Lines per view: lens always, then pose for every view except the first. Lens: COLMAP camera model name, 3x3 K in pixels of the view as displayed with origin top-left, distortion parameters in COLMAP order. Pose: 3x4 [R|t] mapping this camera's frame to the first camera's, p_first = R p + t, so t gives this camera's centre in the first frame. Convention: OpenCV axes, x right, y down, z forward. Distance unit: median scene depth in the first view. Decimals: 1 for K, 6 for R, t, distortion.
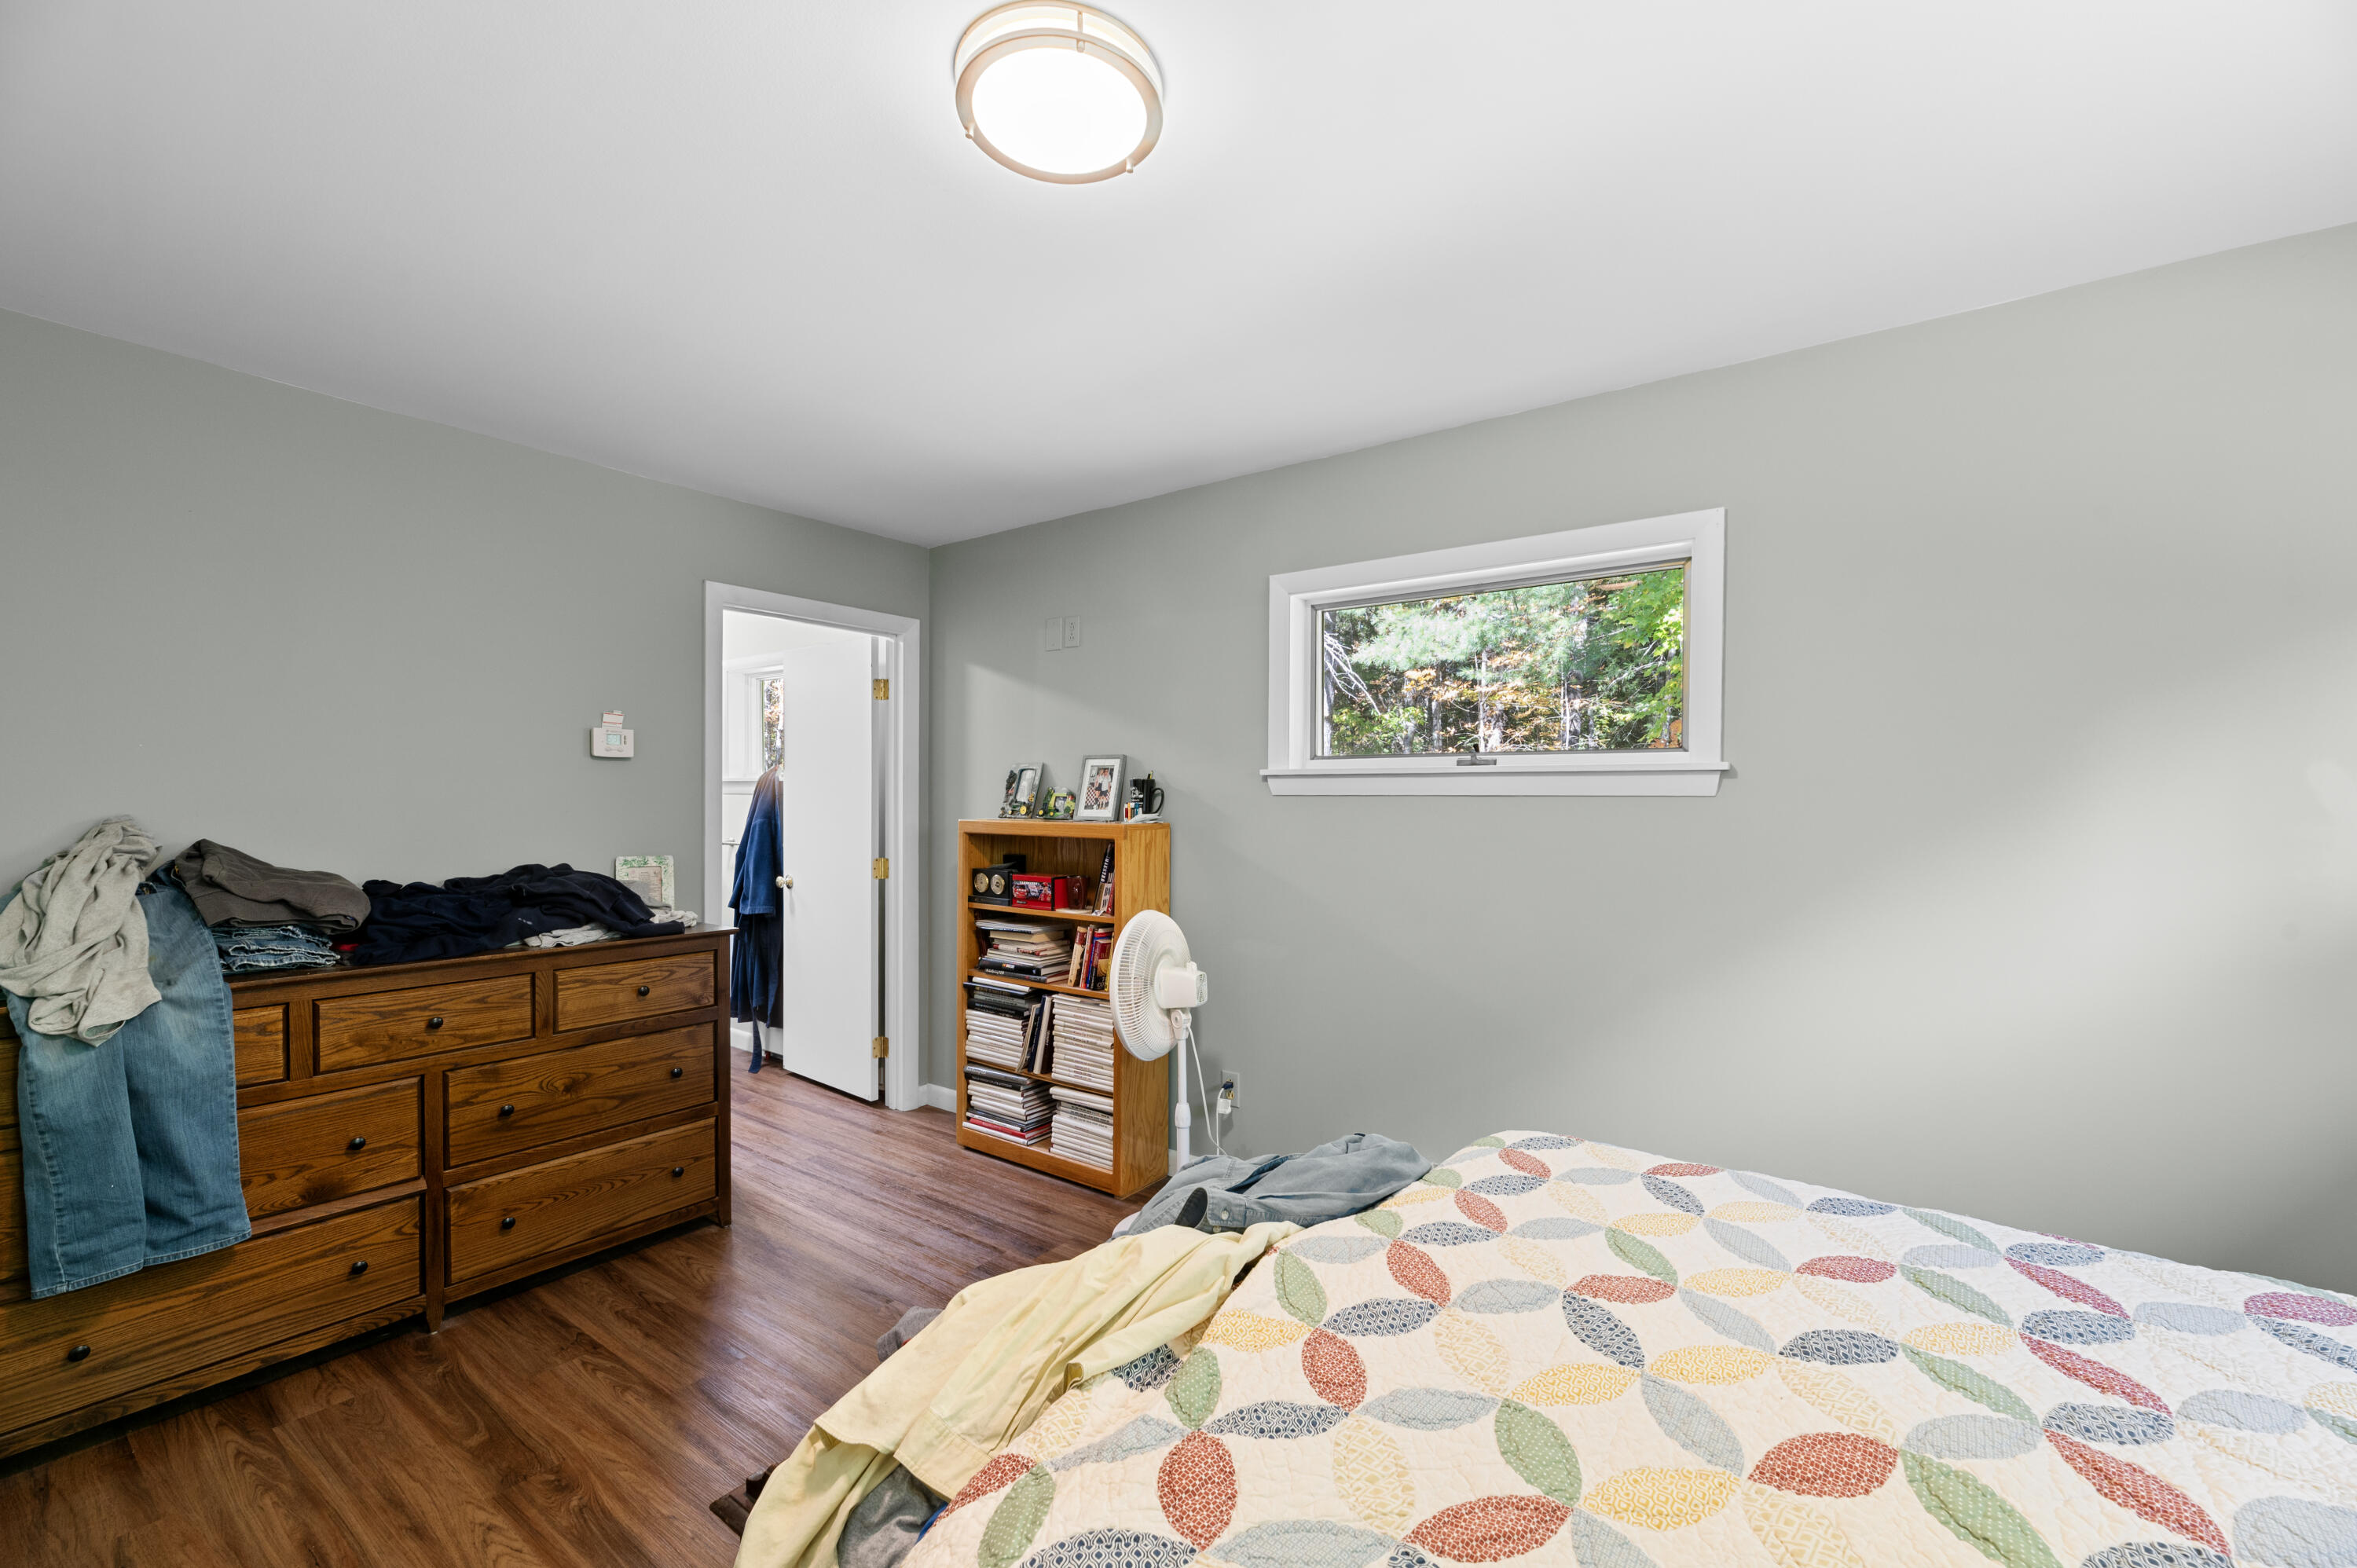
lens RADIAL K [[953.8, 0, 1178.5], [0, 953.8, 784.0], [0, 0, 1]] dist [0.001770, 0.000521]
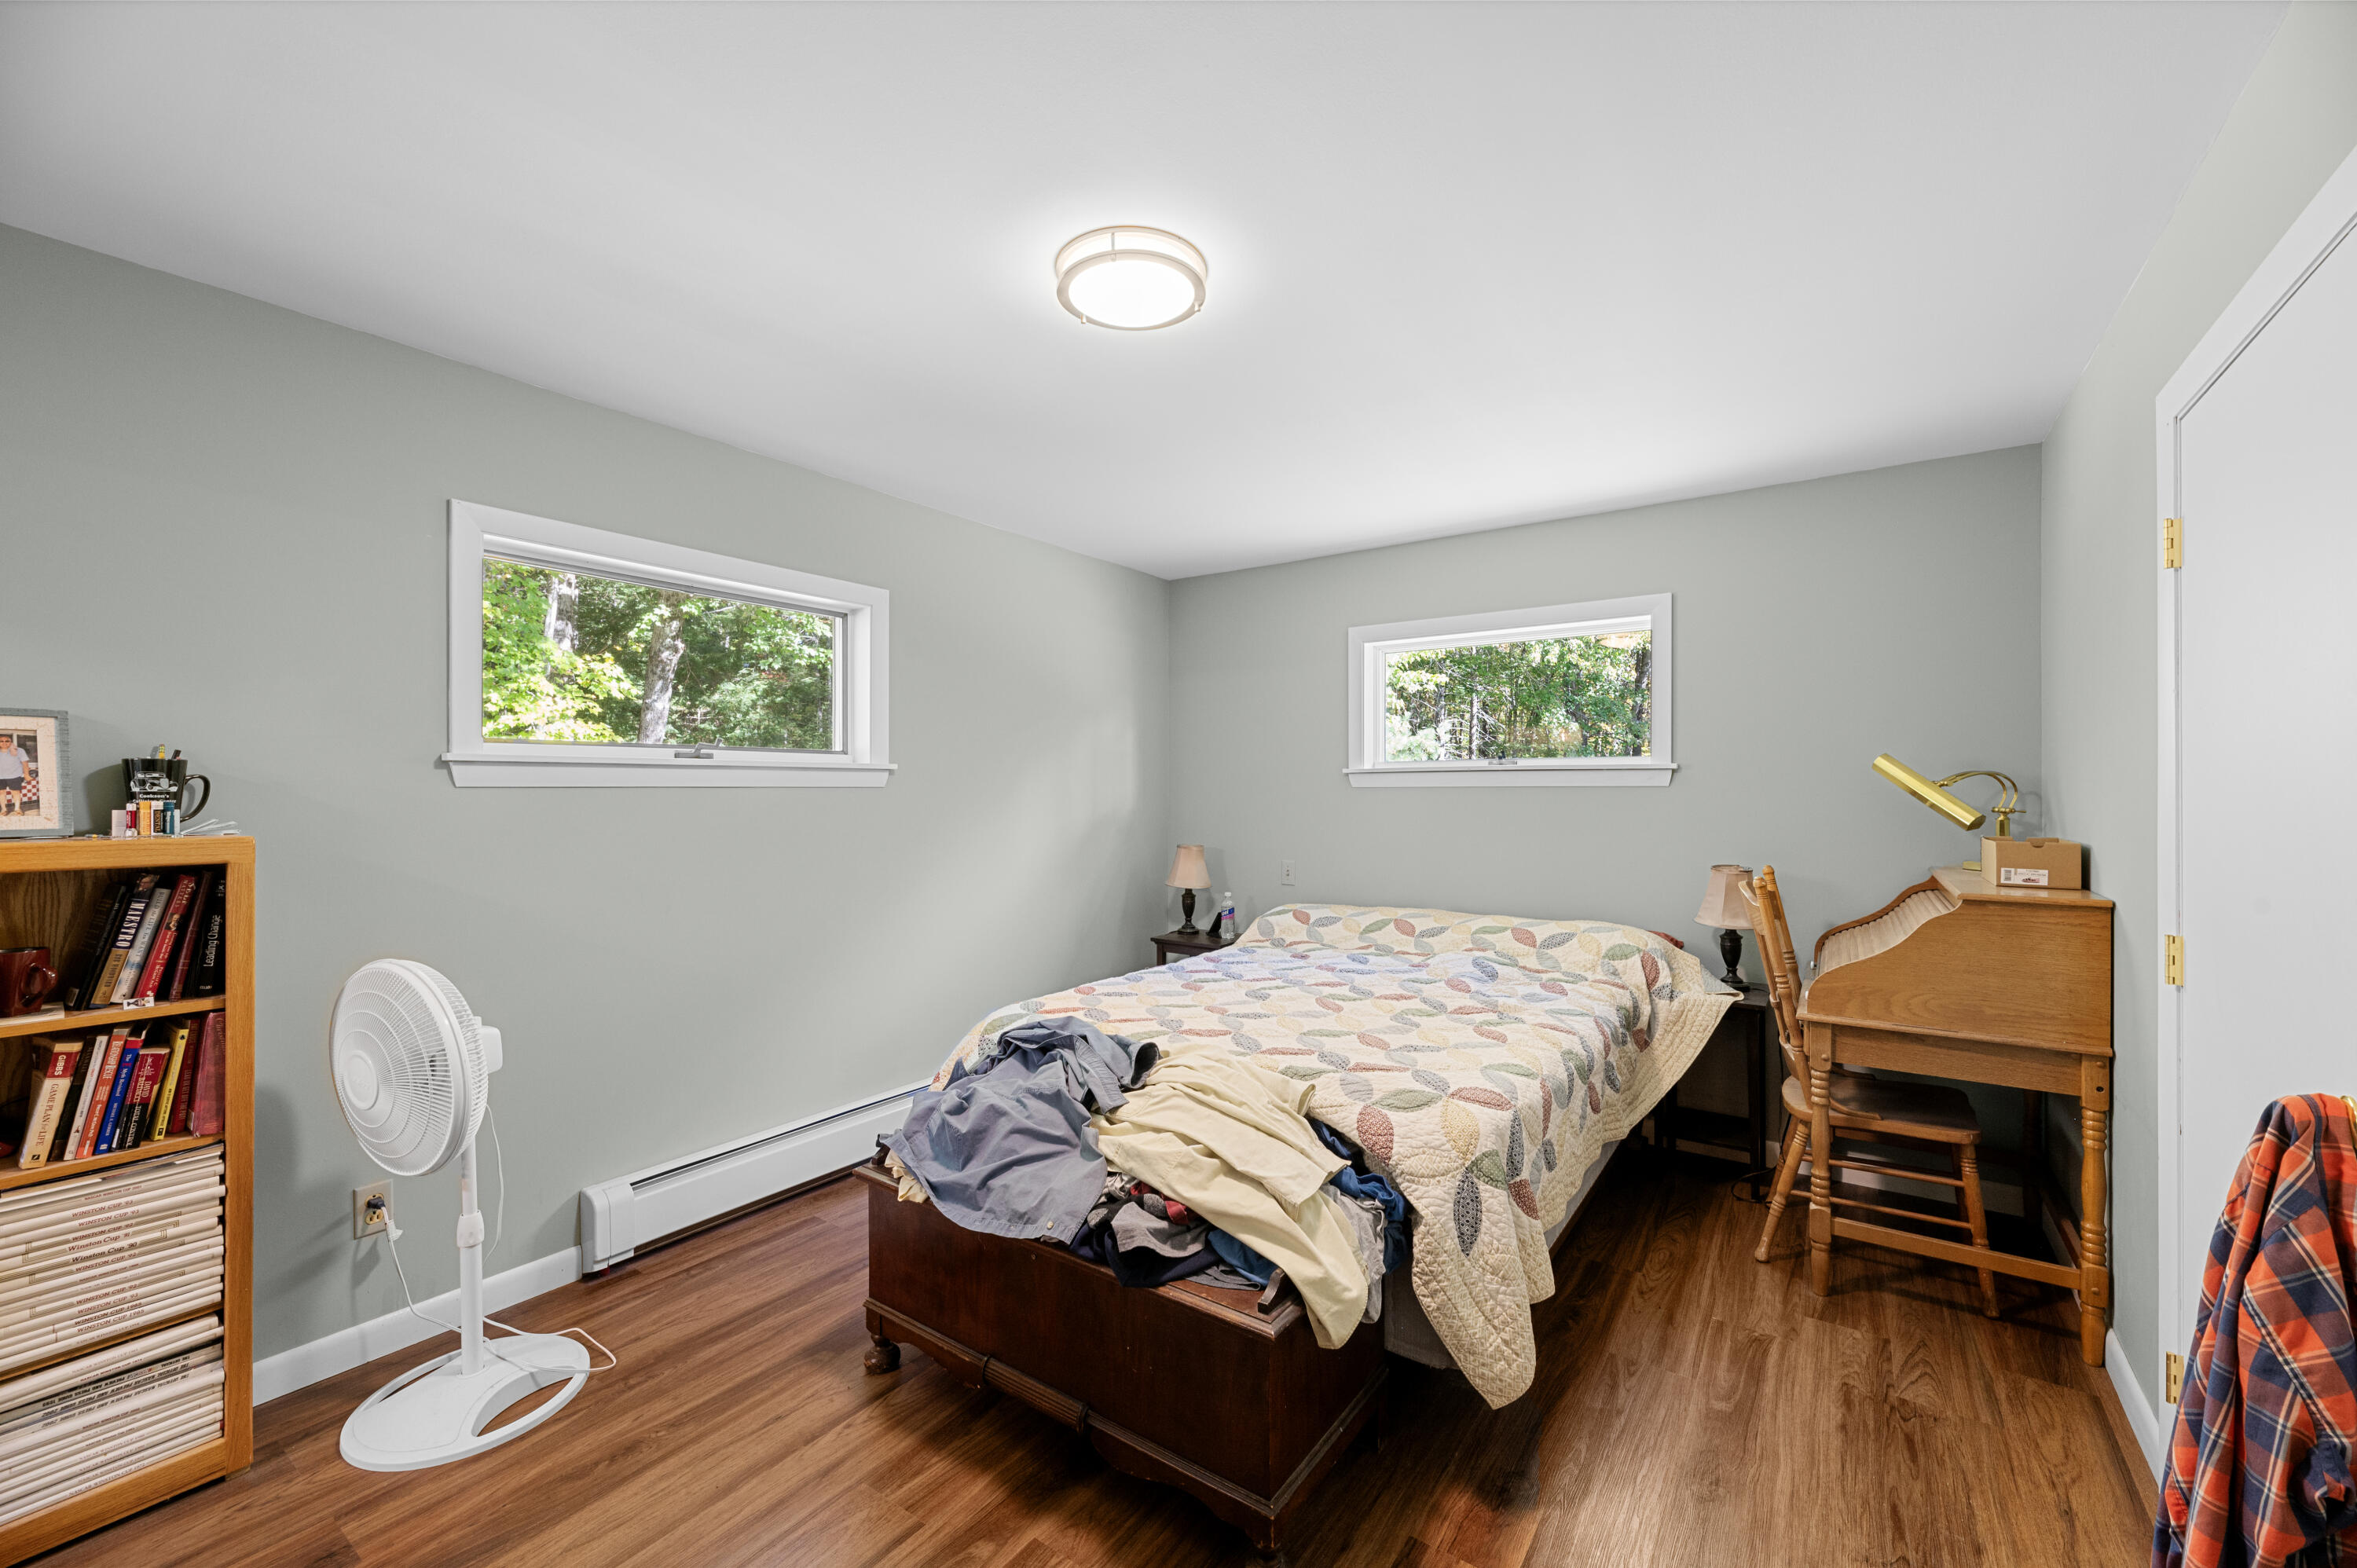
lens RADIAL K [[953.8, 0, 1178.5], [0, 953.8, 784.0], [0, 0, 1]] dist [0.001770, 0.000521]
pose [[-0.007984, 0.006661, 0.999946, -0.662073], [-0.003800, 0.999970, -0.006691, 0.012244], [-0.999961, -0.003853, -0.007958, 0.430257]]
